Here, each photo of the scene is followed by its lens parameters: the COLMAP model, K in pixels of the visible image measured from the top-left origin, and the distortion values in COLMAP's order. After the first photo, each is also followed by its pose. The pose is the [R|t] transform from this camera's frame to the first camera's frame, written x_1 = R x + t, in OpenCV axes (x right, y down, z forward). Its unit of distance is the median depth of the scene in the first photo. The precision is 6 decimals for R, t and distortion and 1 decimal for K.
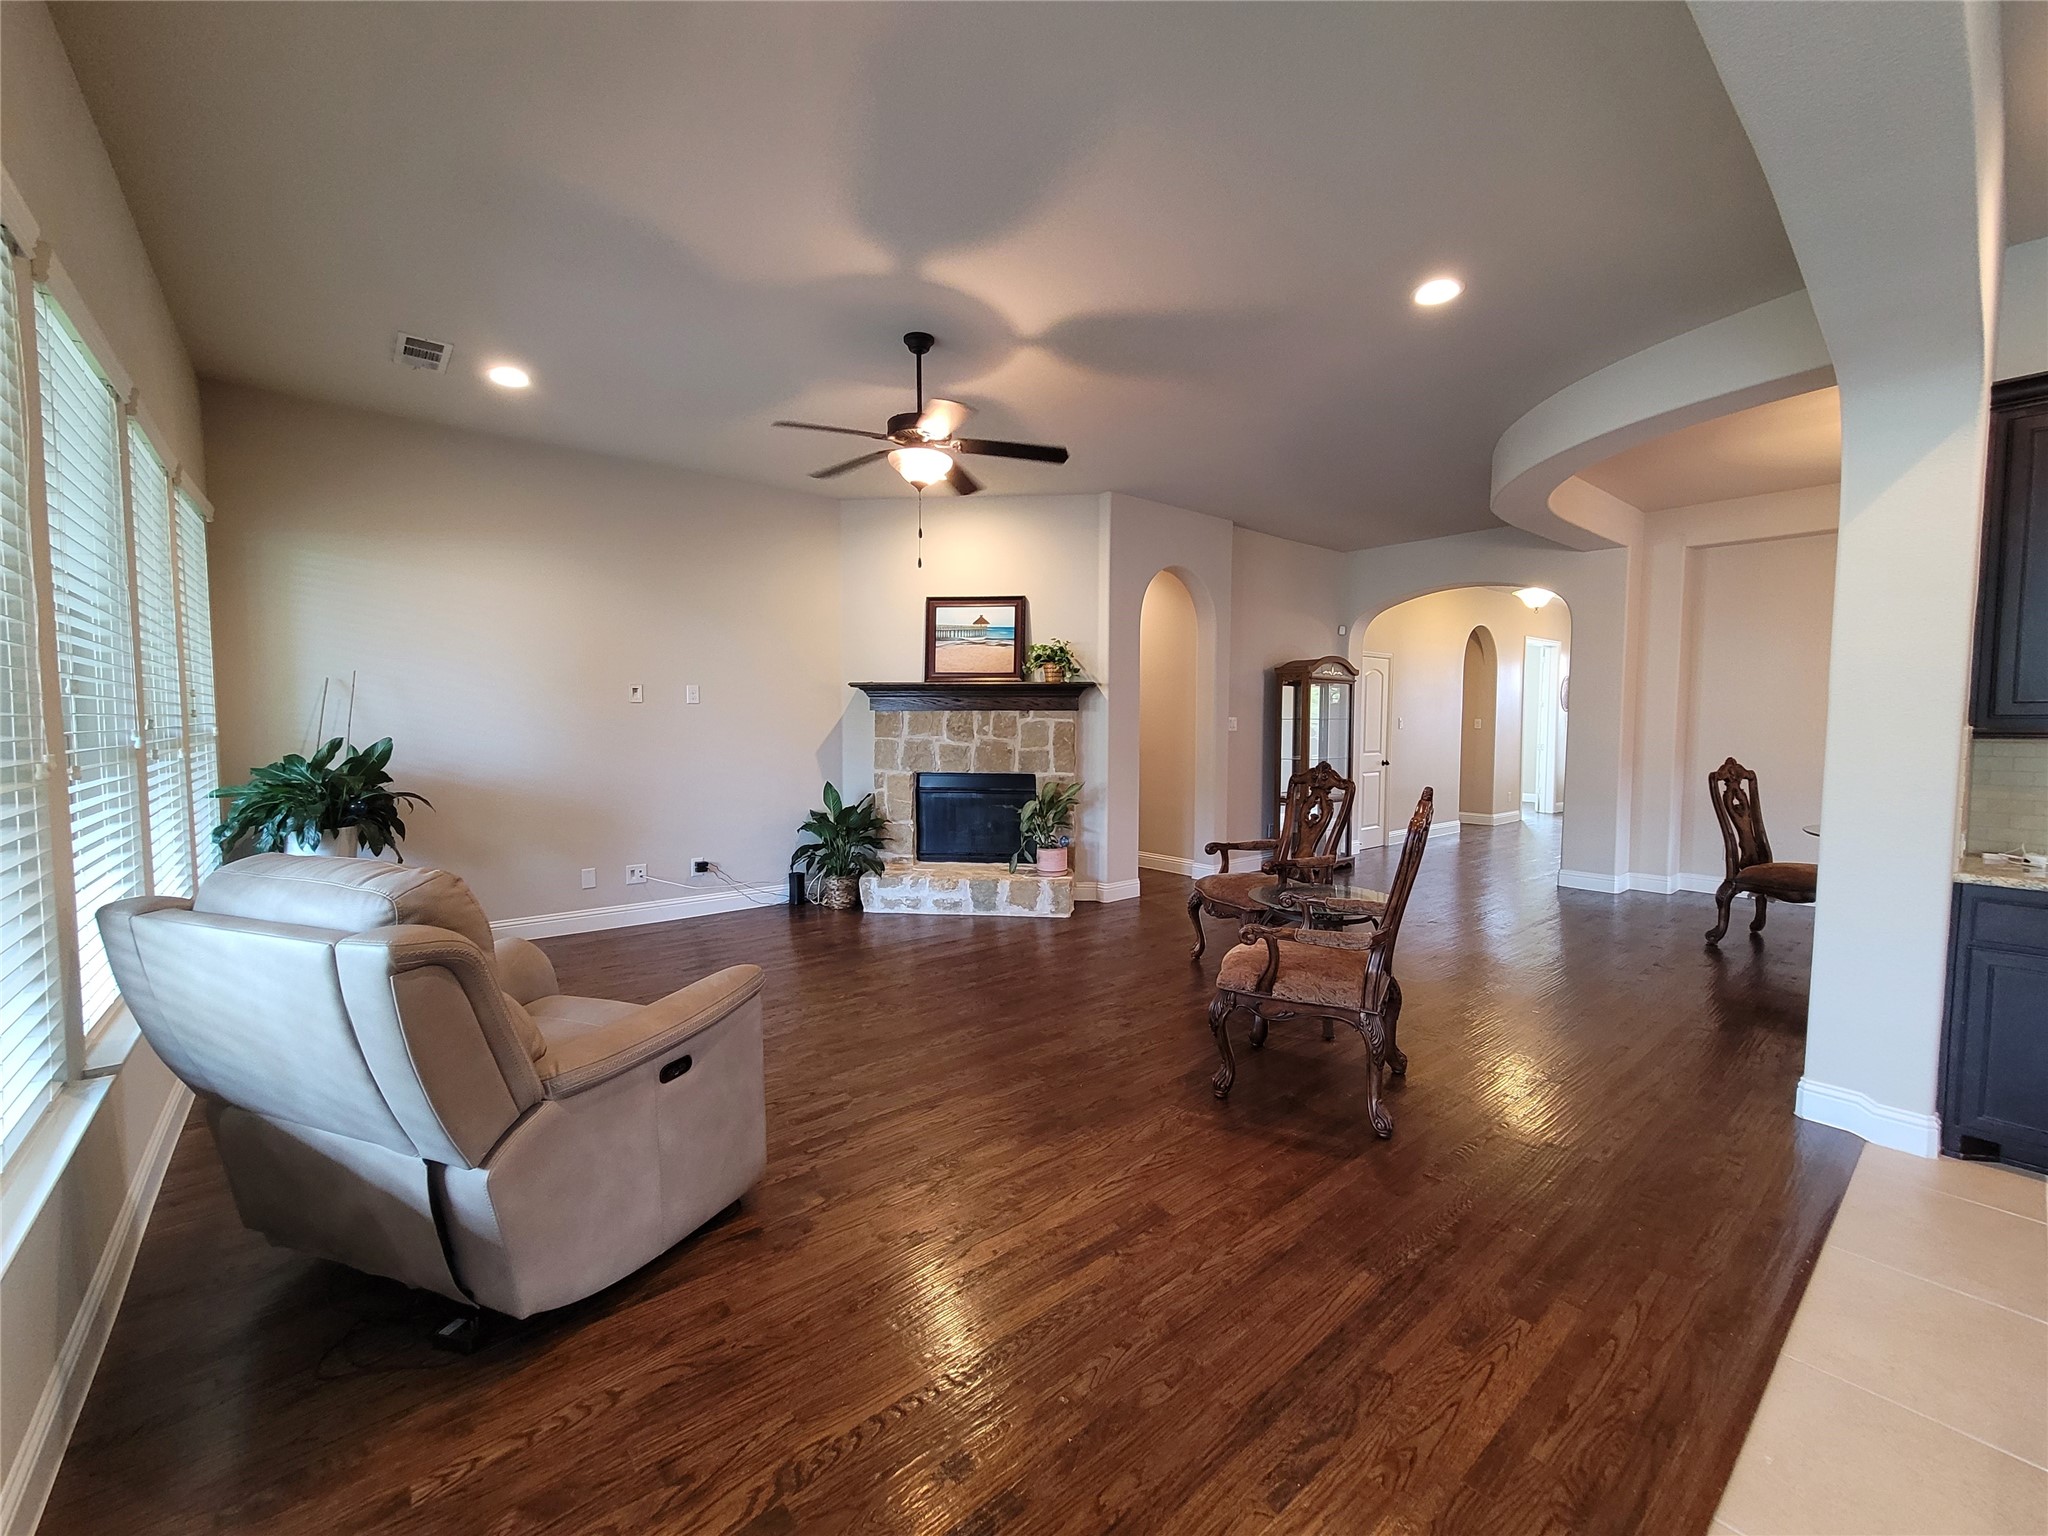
lens RADIAL K [[832.3, 0, 1025.1], [0, 832.3, 768.7], [0, 0, 1]] dist [0.000382, 0.000008]
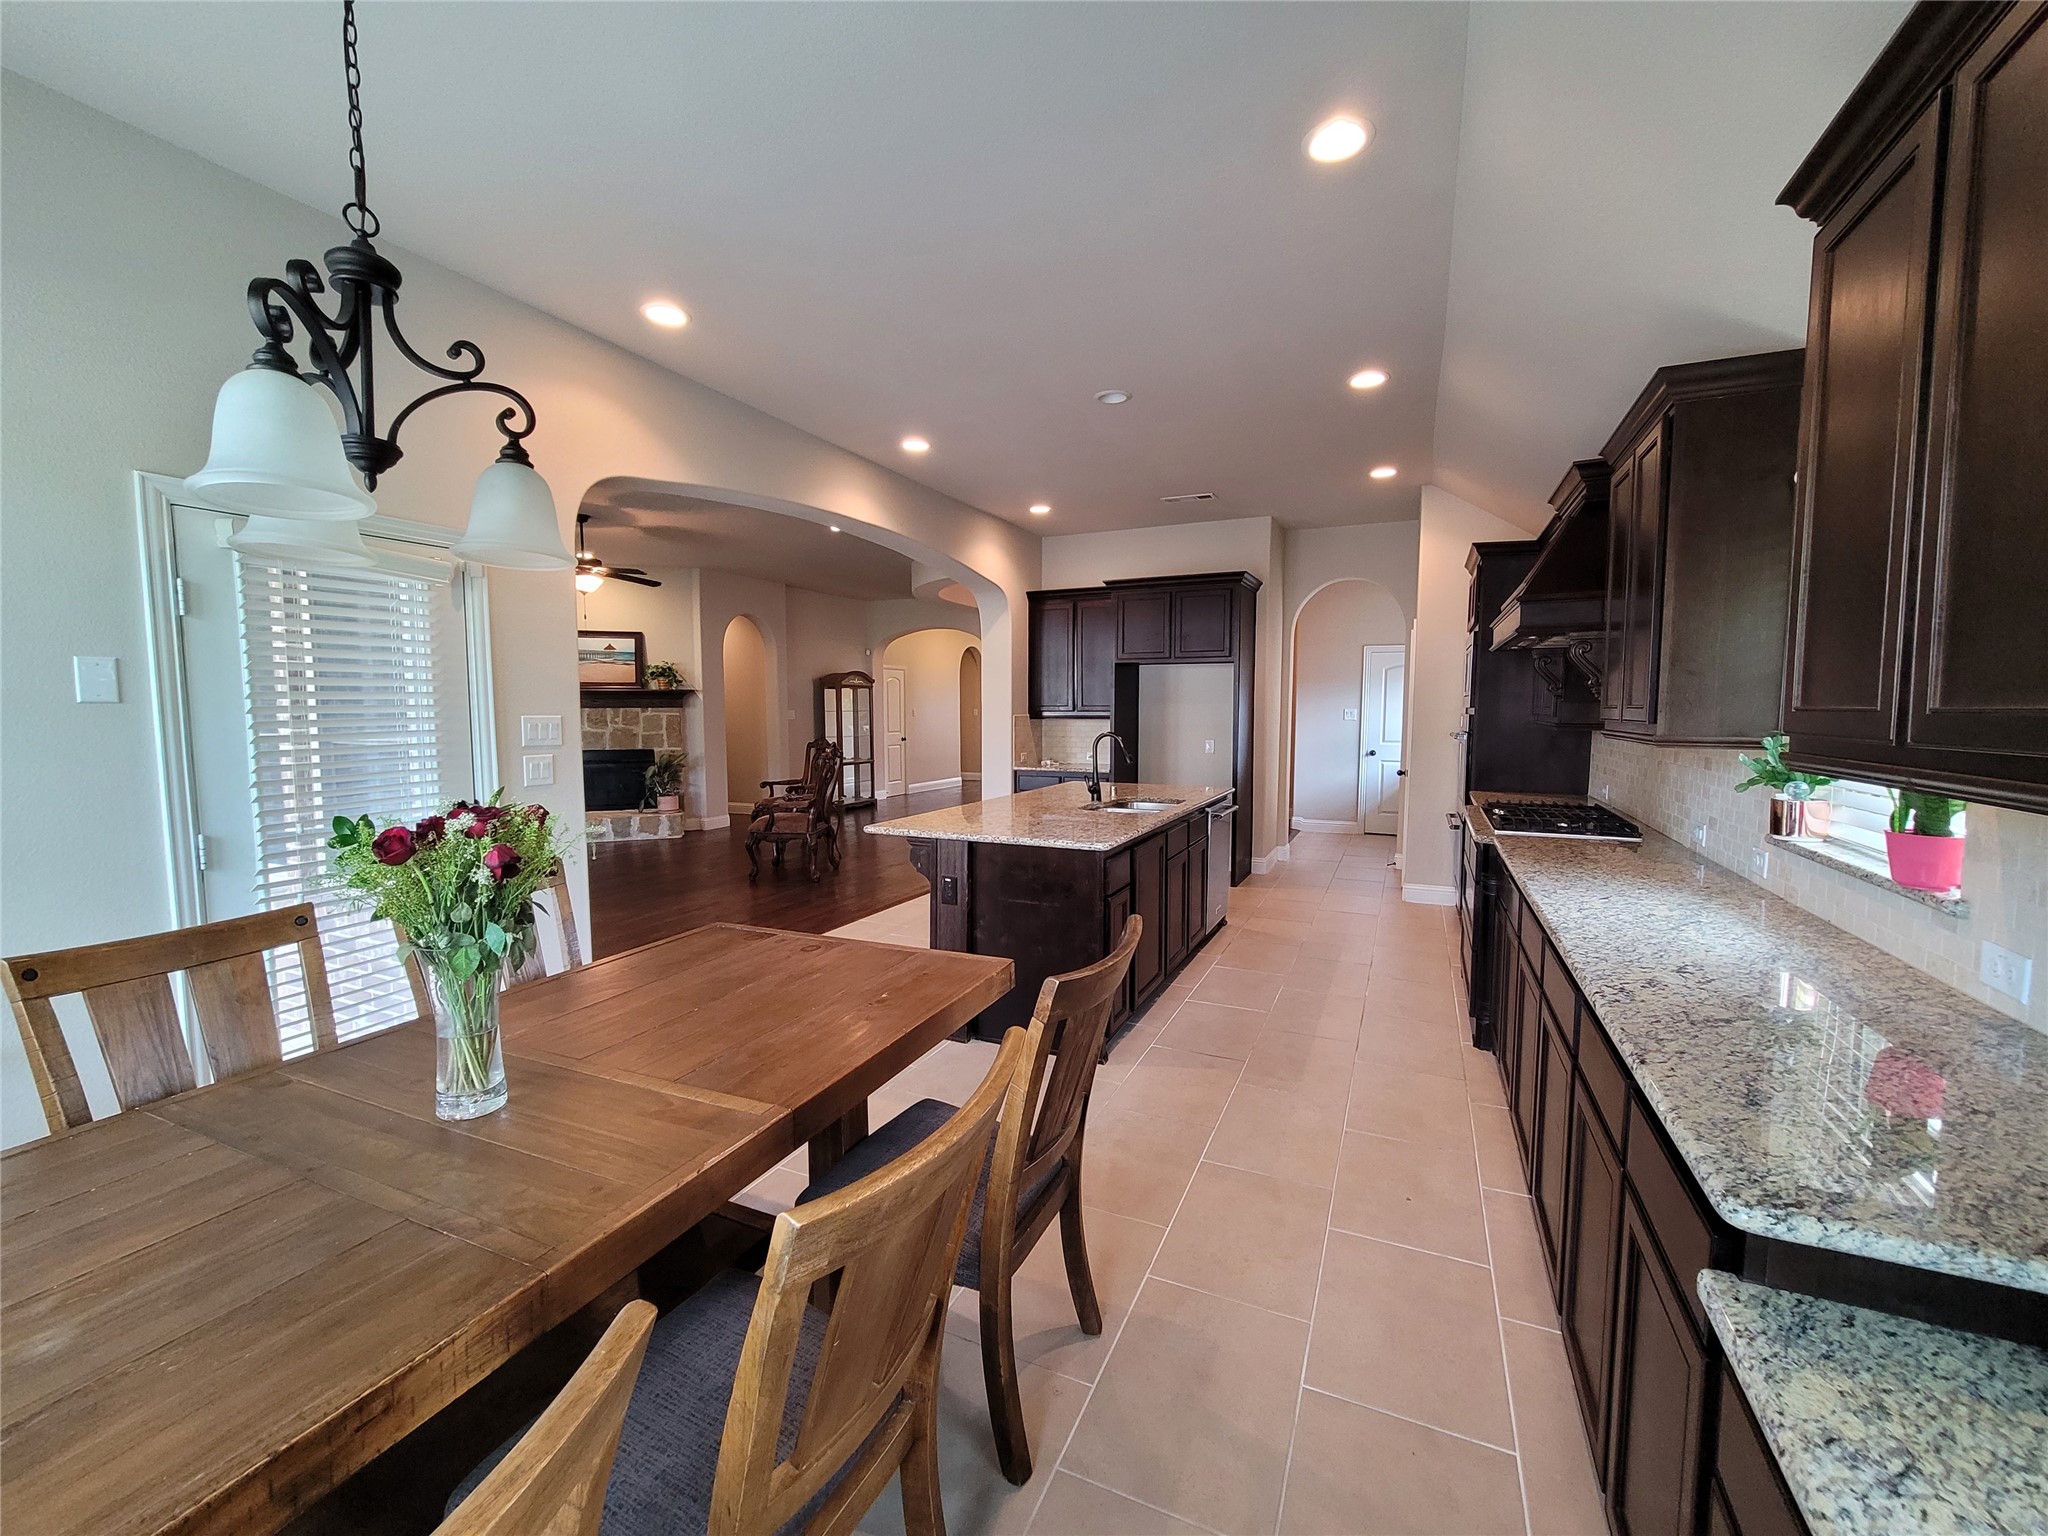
lens RADIAL K [[832.3, 0, 1023.5], [0, 832.3, 767.7], [0, 0, 1]] dist [0.000382, 0.000008]
pose [[0.903038, -0.037328, 0.427936, -0.030176], [0.030071, 0.999267, 0.023708, 0.024643], [-0.428507, -0.008541, 0.903498, -0.673821]]
